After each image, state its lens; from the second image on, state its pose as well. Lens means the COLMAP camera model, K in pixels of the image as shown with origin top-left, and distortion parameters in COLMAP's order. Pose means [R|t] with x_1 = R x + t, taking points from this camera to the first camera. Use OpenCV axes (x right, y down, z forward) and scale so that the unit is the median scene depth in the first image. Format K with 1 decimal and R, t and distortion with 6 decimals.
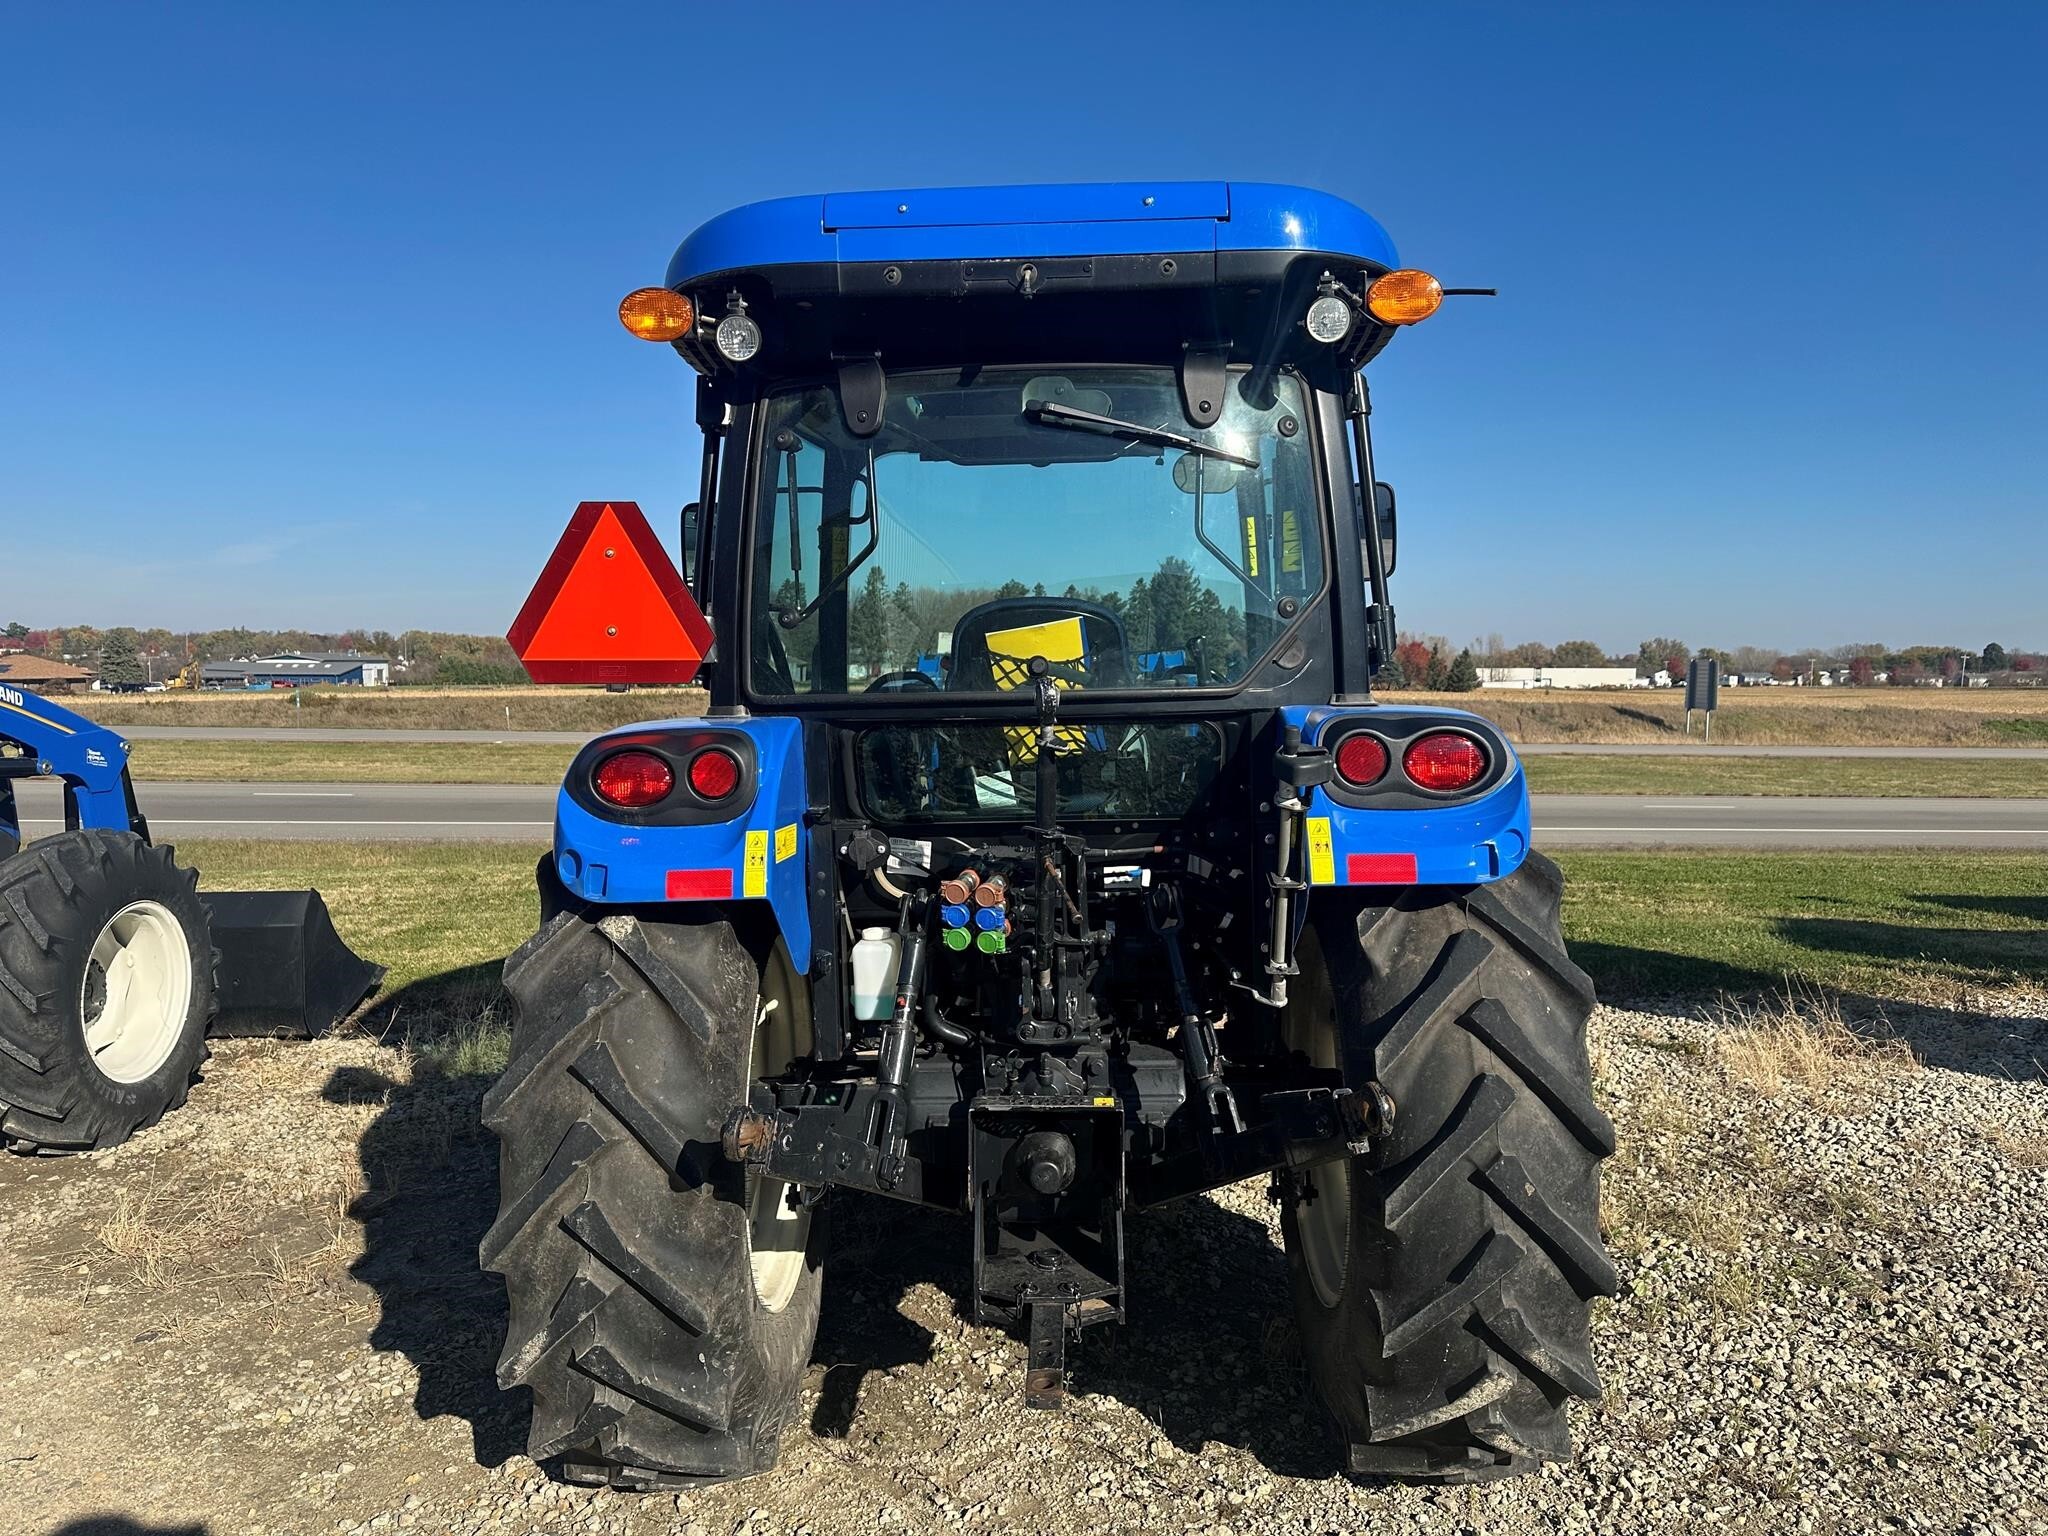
lens RADIAL K [[1421.3, 0, 1030.6], [0, 1421.3, 754.0], [0, 0, 1]] dist [0.090040, -0.114555]
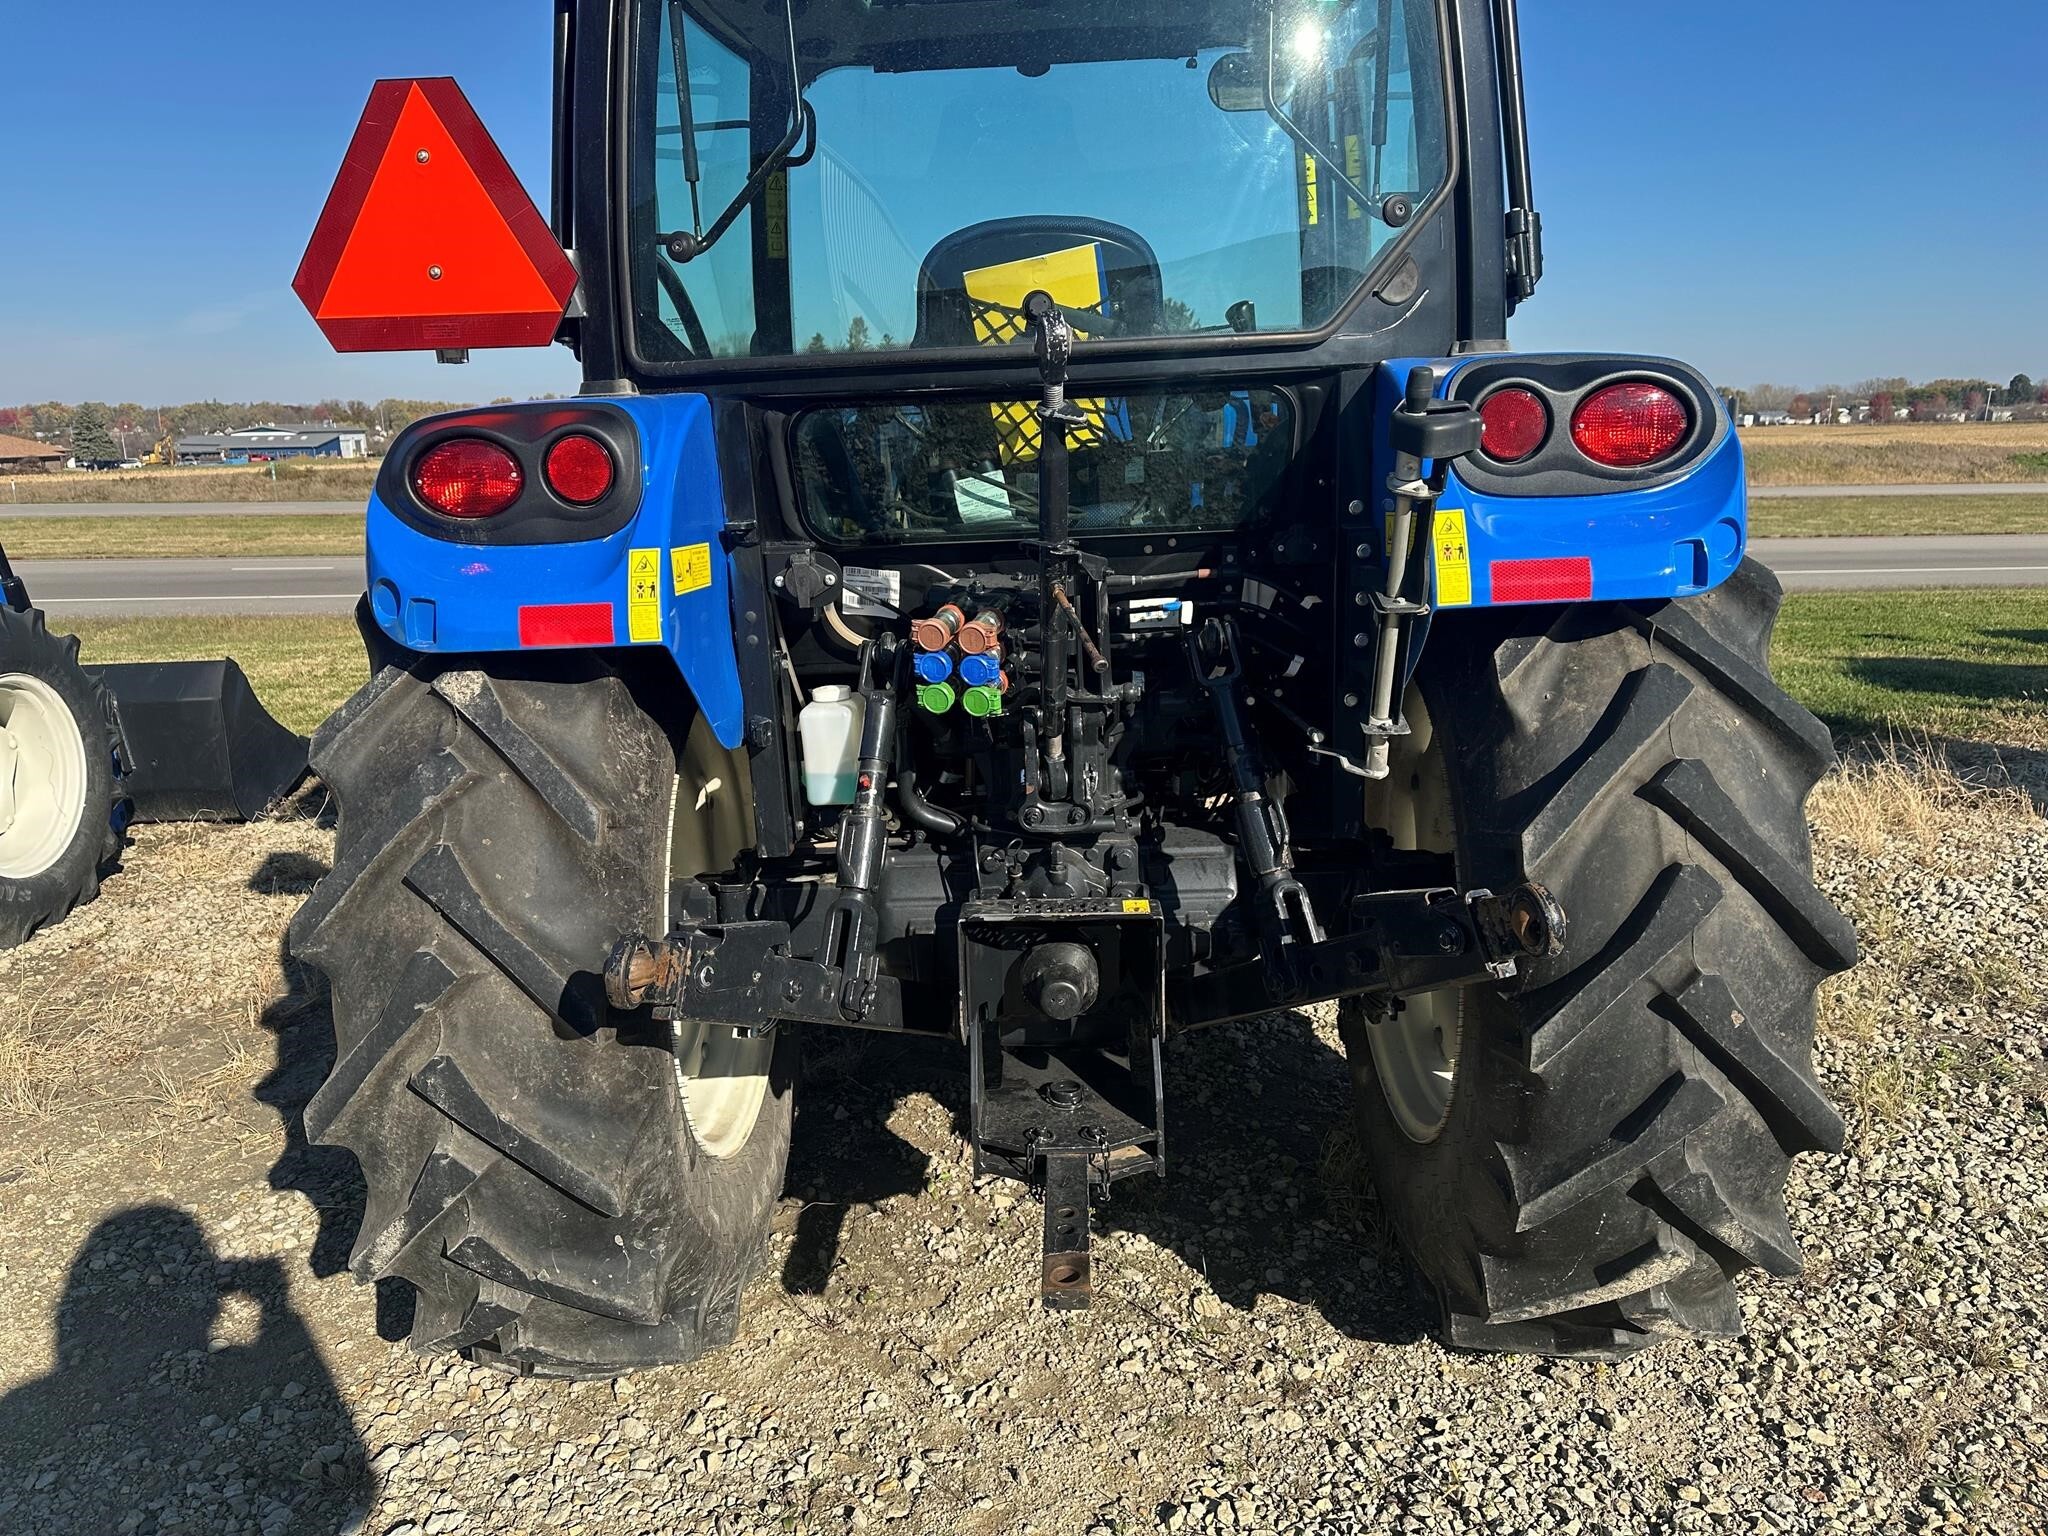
lens RADIAL K [[1421.3, 0, 1023.4], [0, 1421.3, 780.2], [0, 0, 1]] dist [0.090040, -0.114555]
pose [[0.999779, -0.020474, -0.004782, -0.003357], [0.021002, 0.983170, 0.181482, 0.037900], [0.000986, -0.181543, 0.983383, 0.256230]]
